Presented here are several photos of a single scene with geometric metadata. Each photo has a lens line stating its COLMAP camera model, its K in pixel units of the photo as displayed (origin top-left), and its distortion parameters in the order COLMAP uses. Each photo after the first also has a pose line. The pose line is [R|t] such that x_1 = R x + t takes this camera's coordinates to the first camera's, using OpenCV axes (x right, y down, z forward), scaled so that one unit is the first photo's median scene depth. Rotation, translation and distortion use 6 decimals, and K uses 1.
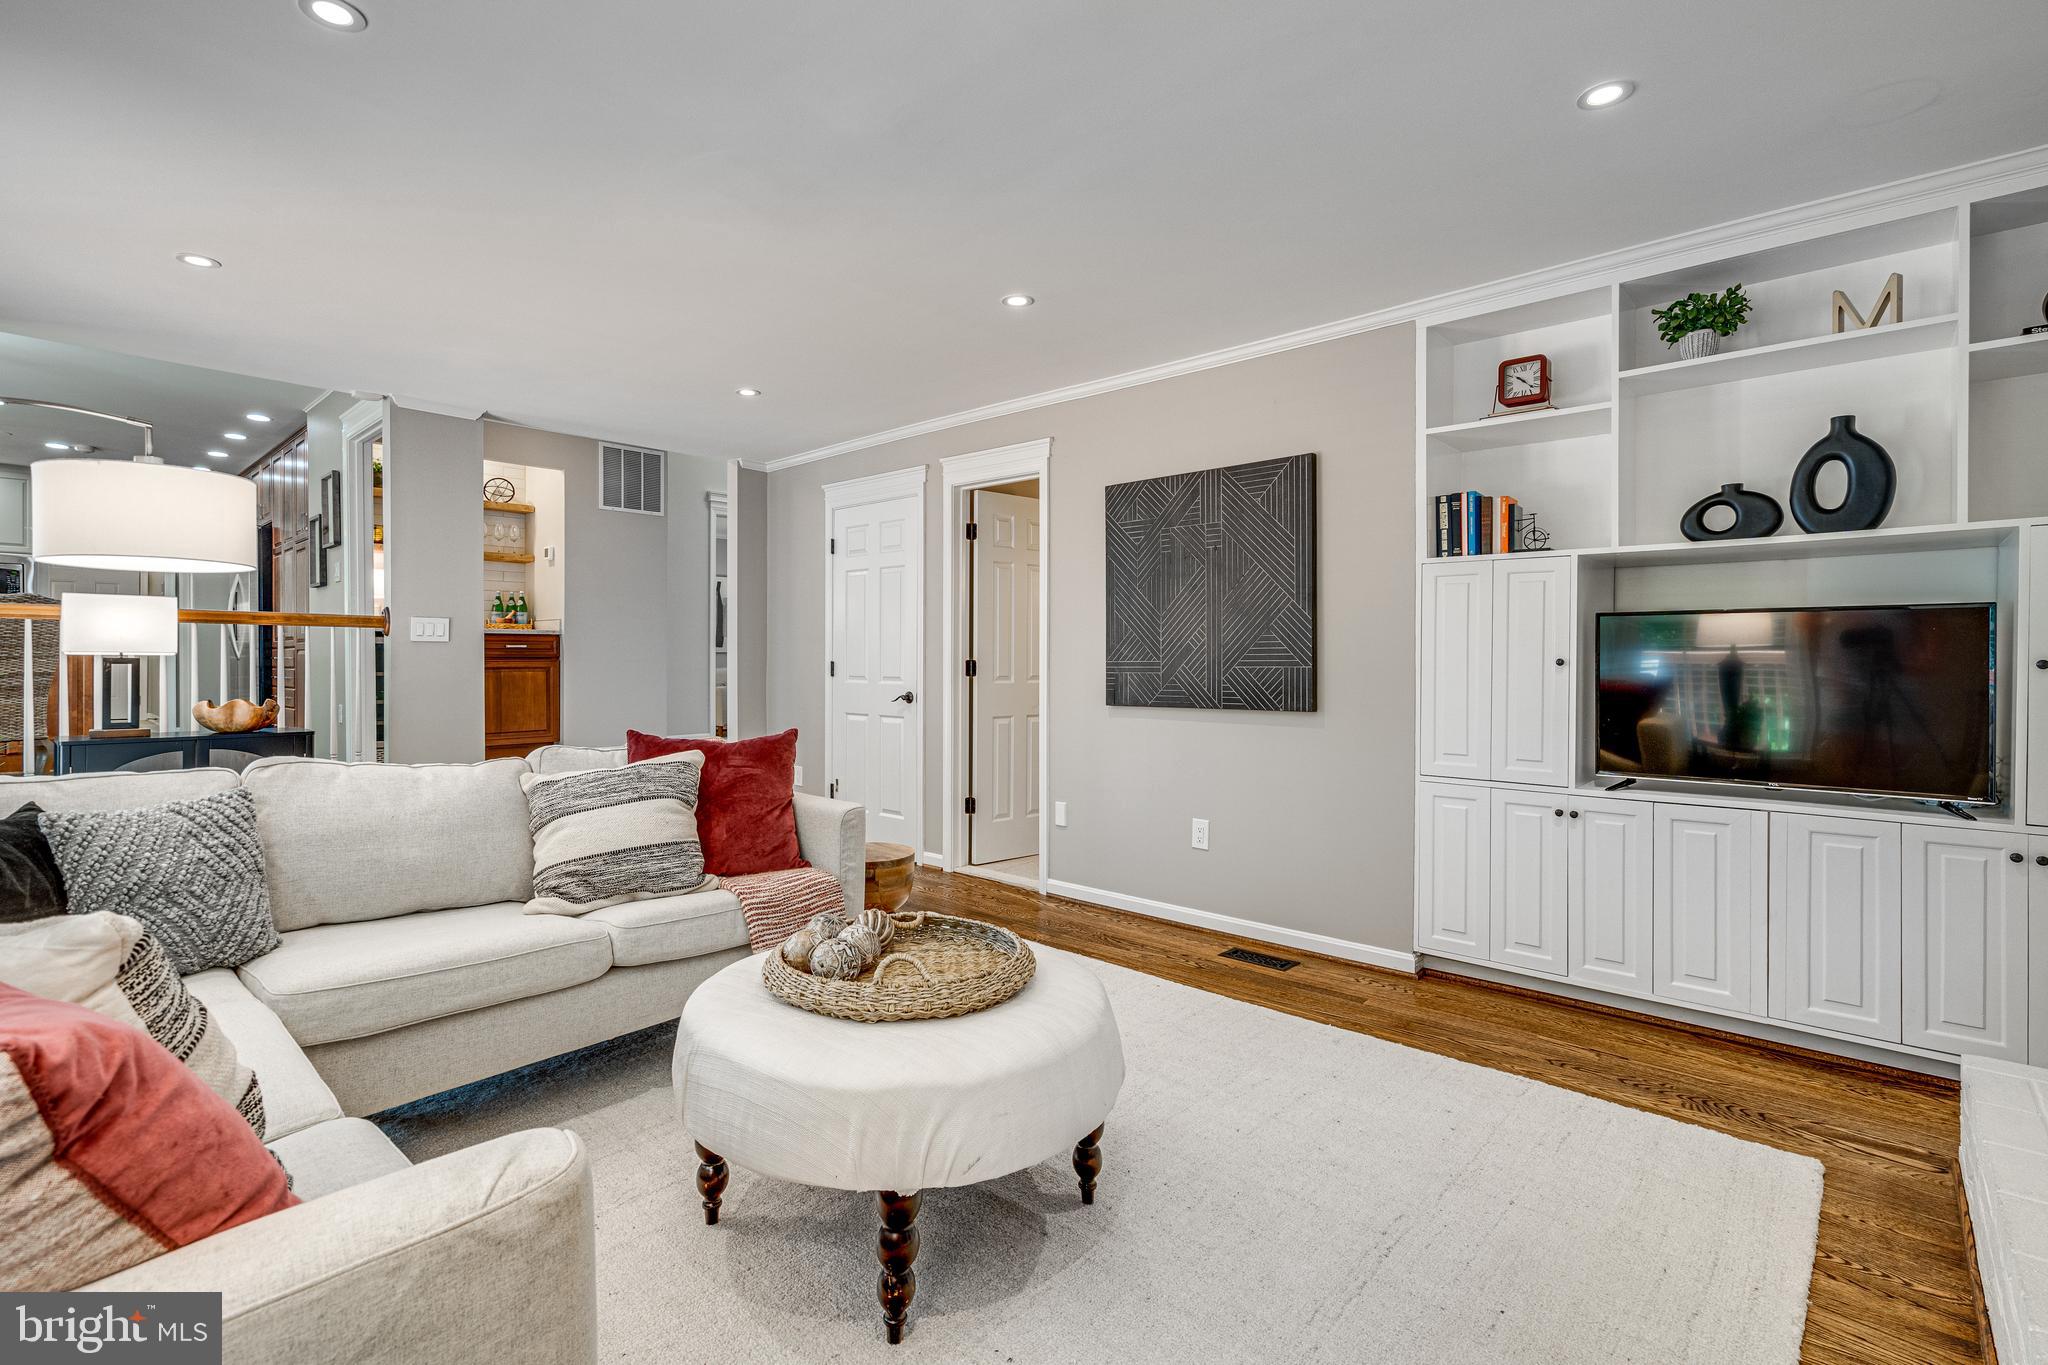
lens RADIAL K [[934.0, 0, 1024.0], [0, 934.0, 682.5], [0, 0, 1]] dist [0.000786, 0.000321]
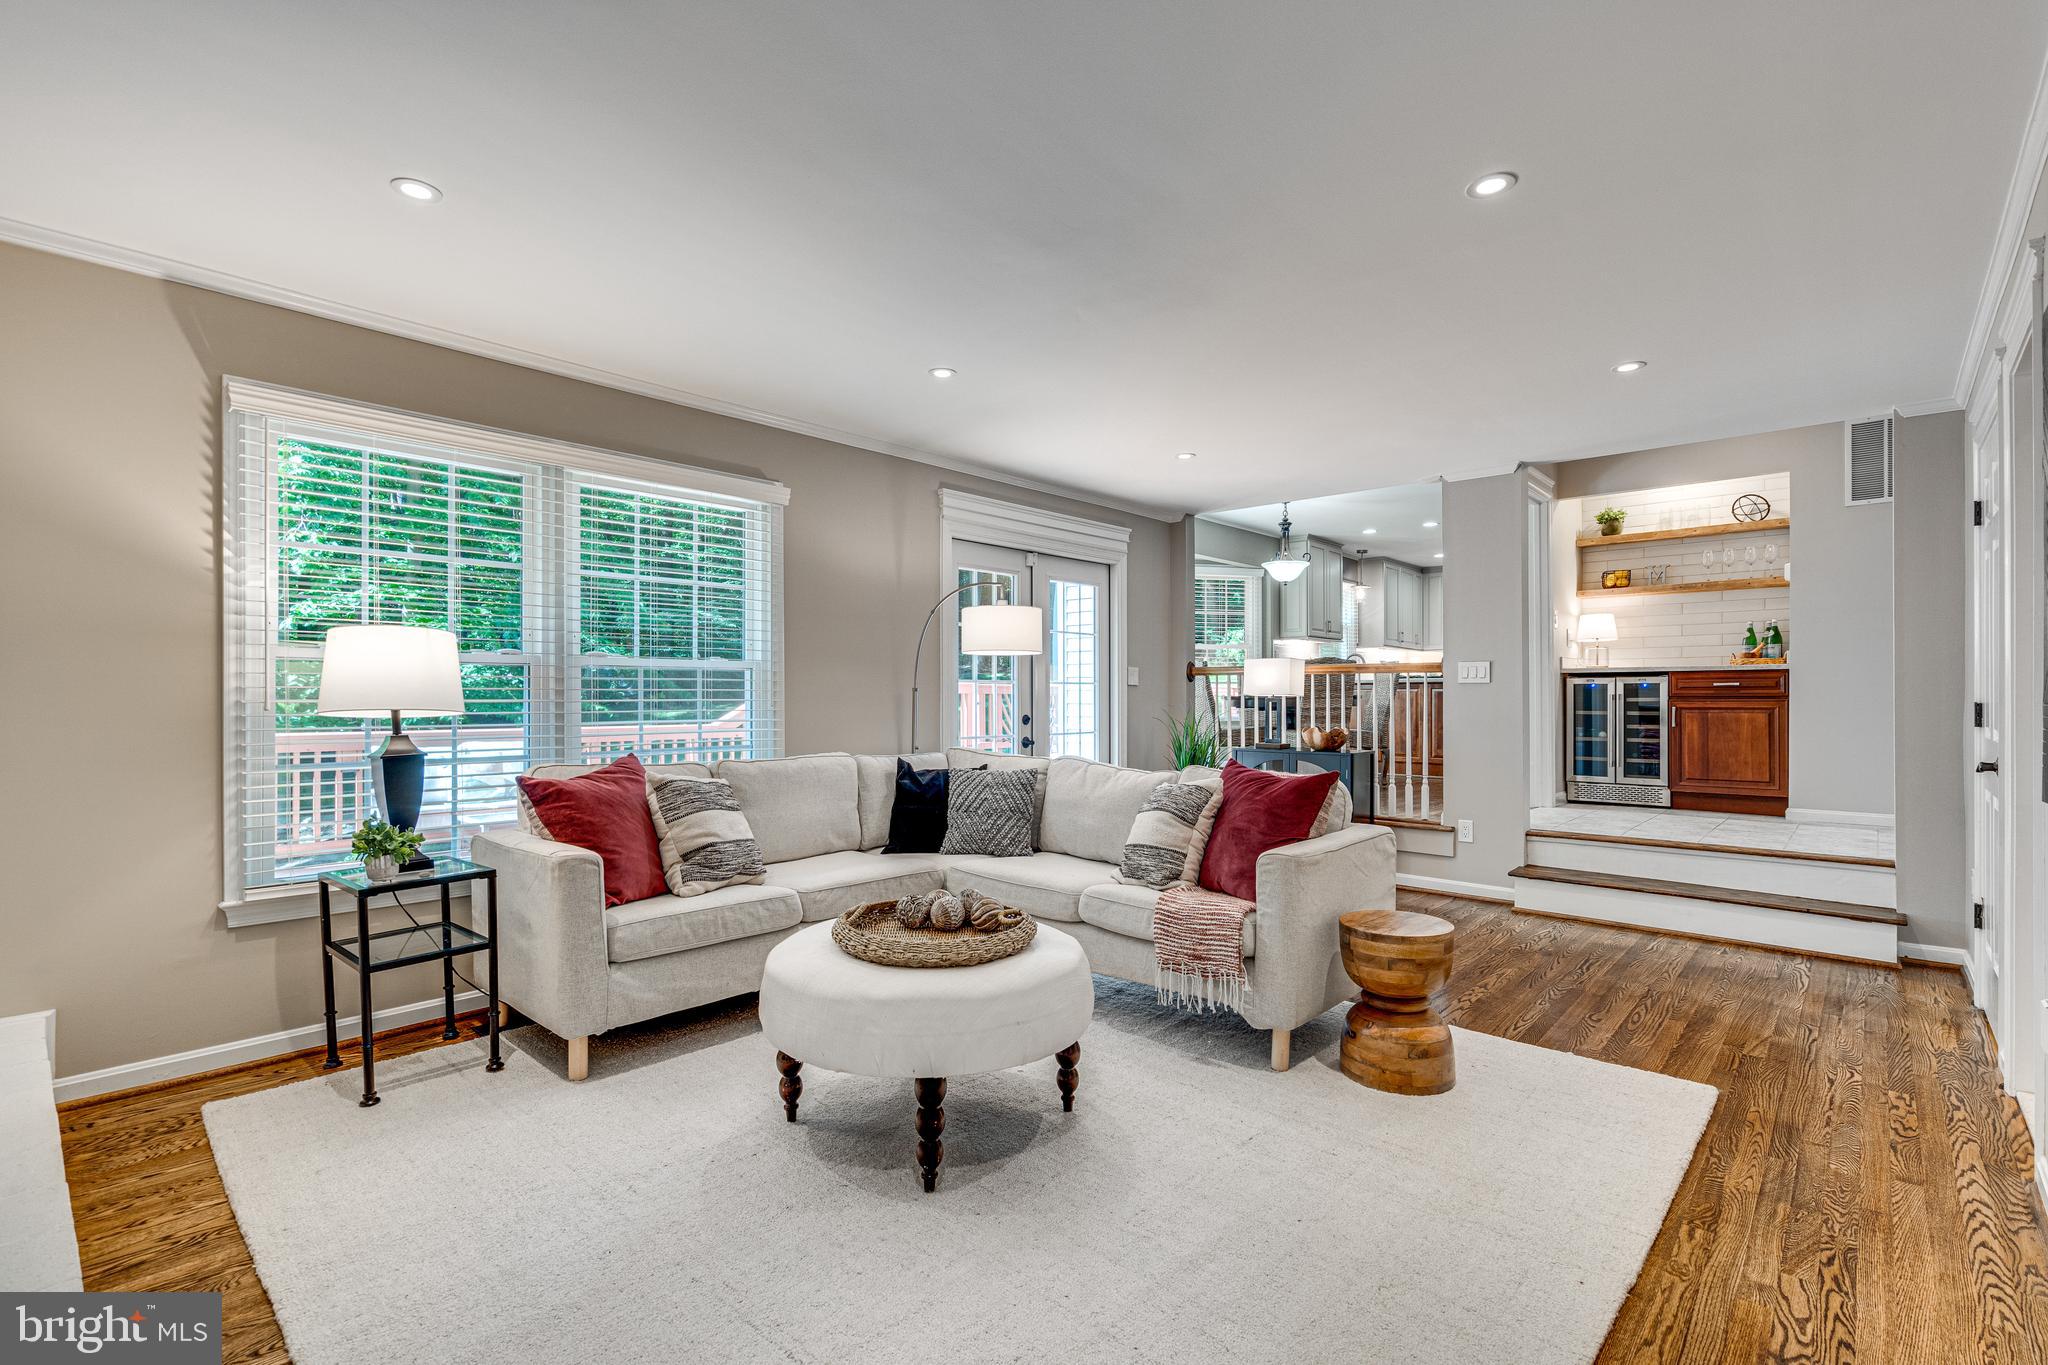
lens RADIAL K [[944.6, 0, 1019.0], [0, 944.6, 698.1], [0, 0, 1]] dist [-0.001578, 0.001533]
pose [[-0.006463, -0.000093, -0.999979, 0.351090], [-0.026944, 0.999637, 0.000081, -0.007284], [0.999616, 0.026944, -0.006463, 0.327164]]
